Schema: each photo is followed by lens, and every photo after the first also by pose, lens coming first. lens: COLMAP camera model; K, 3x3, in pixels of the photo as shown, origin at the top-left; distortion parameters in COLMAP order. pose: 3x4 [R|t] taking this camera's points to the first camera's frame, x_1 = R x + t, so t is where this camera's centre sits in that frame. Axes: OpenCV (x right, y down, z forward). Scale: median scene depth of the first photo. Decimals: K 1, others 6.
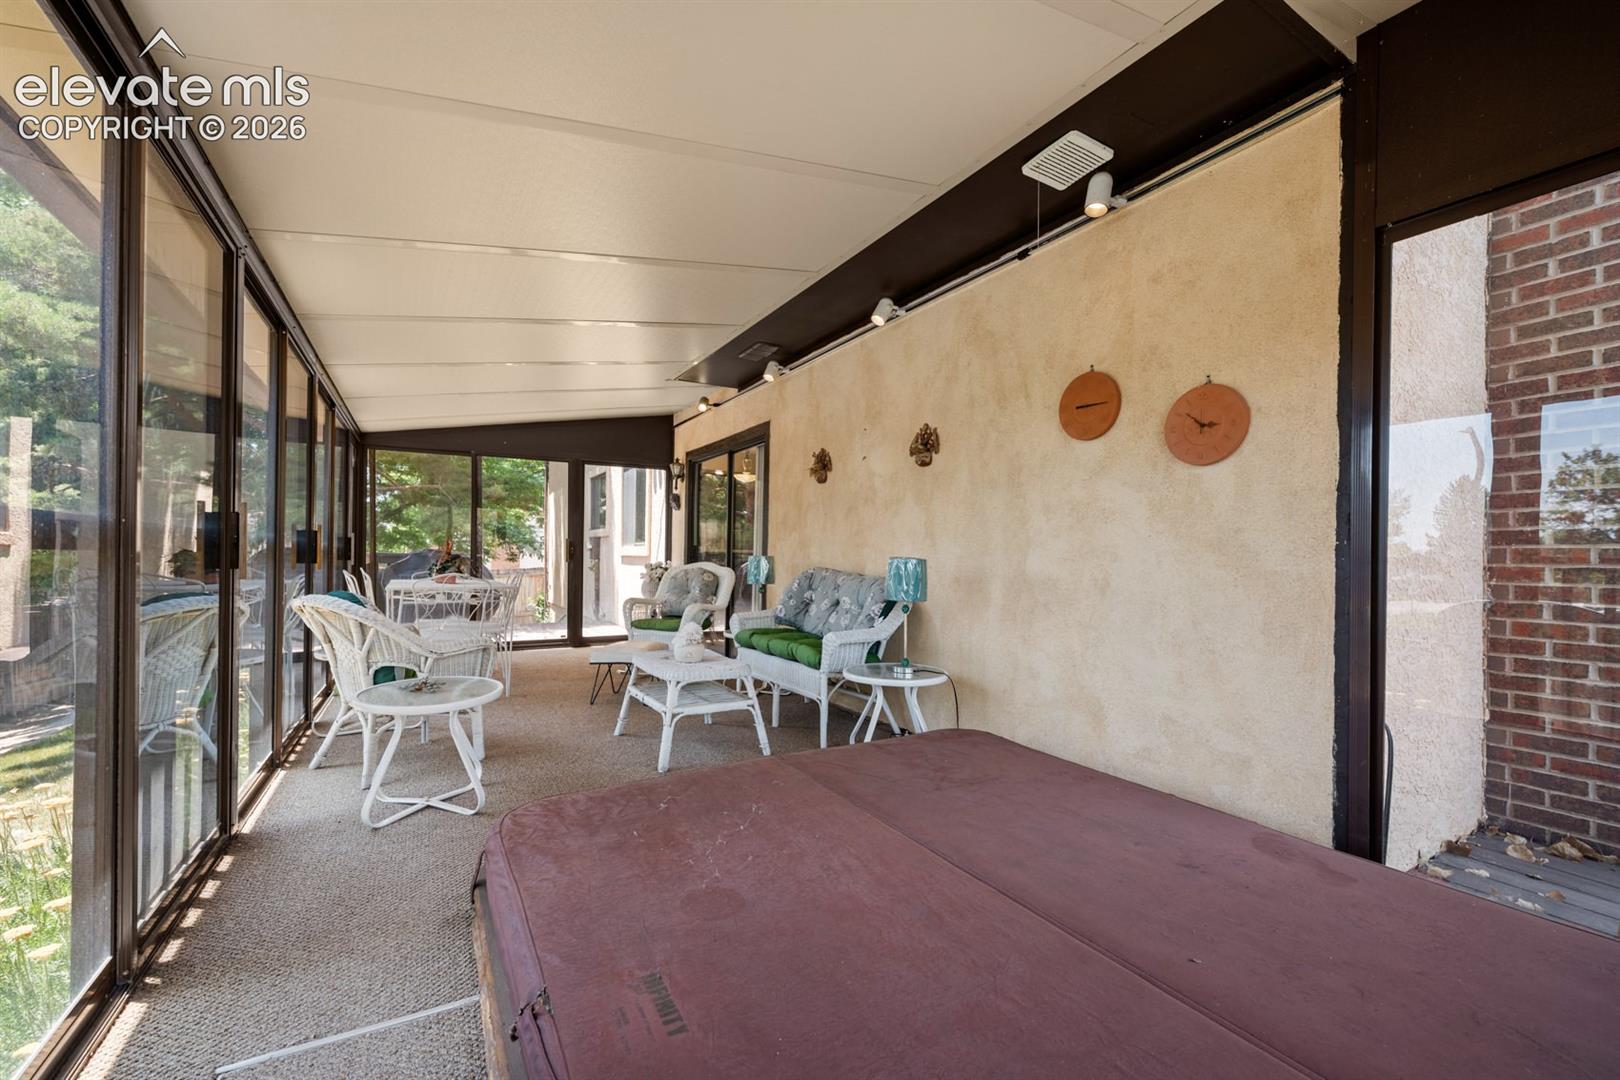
lens RADIAL K [[650.1, 0, 809.8], [0, 650.1, 549.6], [0, 0, 1]] dist [-0.000327, -0.000024]
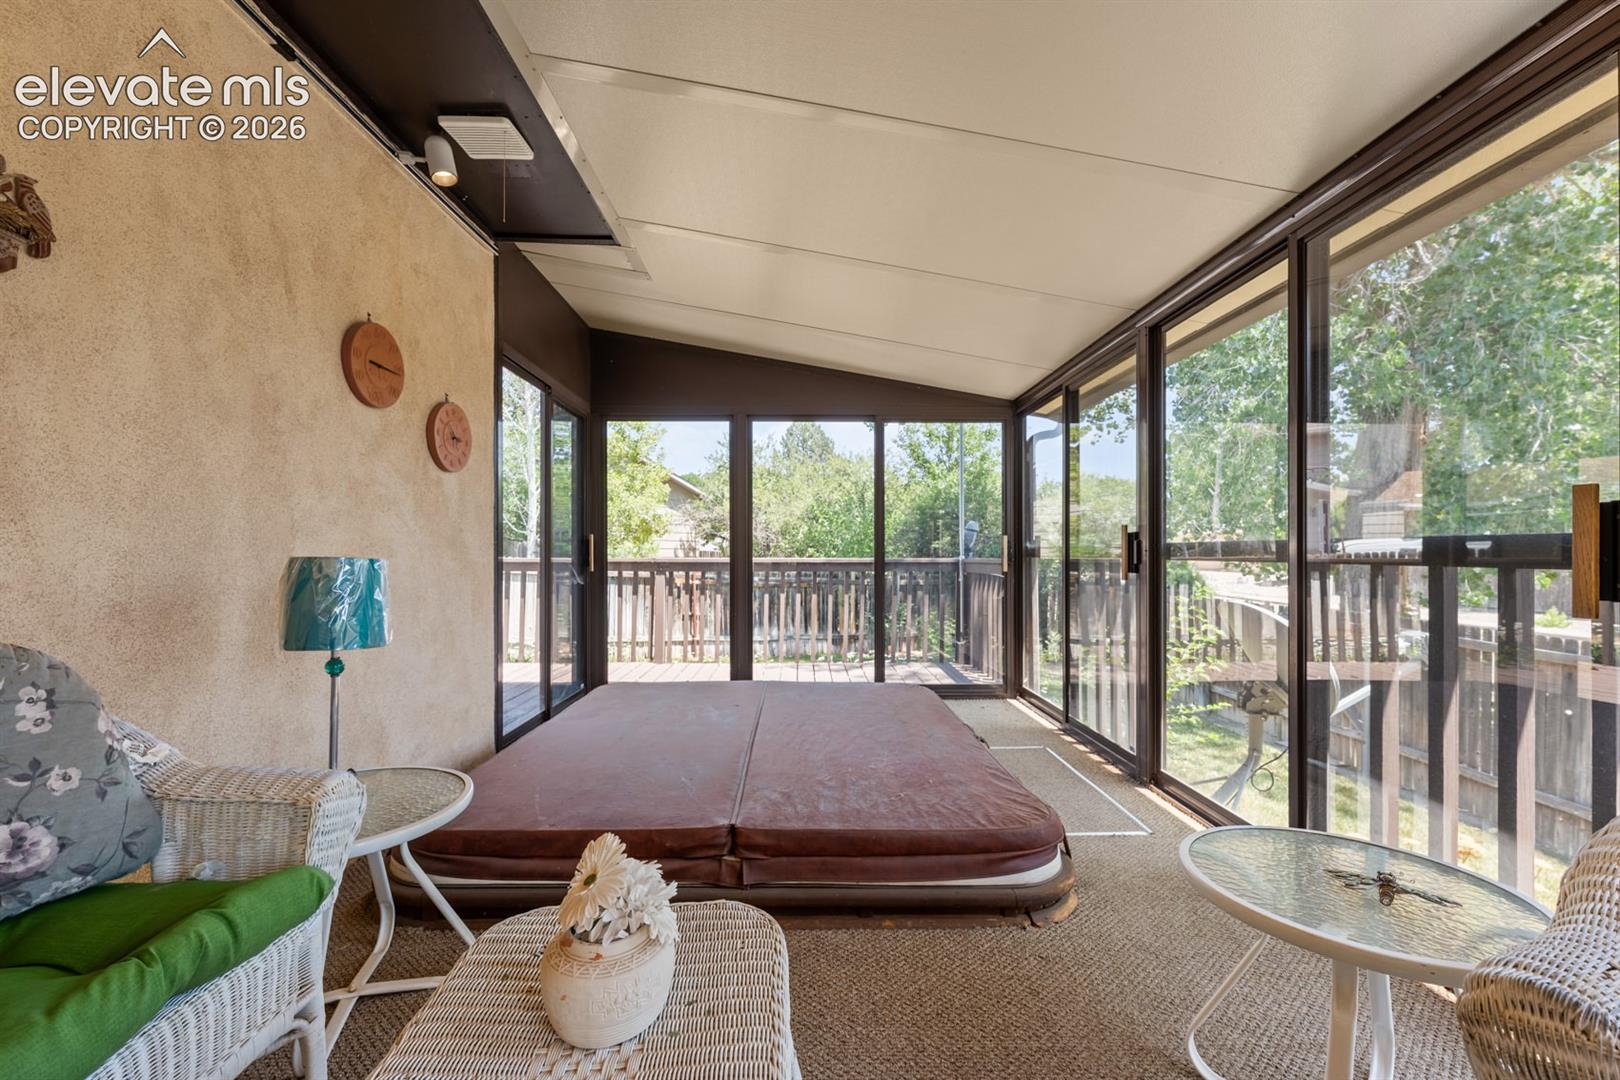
lens RADIAL K [[650.1, 0, 810.7], [0, 650.1, 549.5], [0, 0, 1]] dist [-0.000327, -0.000024]
pose [[-0.868553, -0.003948, 0.495580, -0.394343], [-0.009559, 0.999916, -0.008786, 0.009097], [-0.495503, -0.012368, -0.868518, 1.273257]]
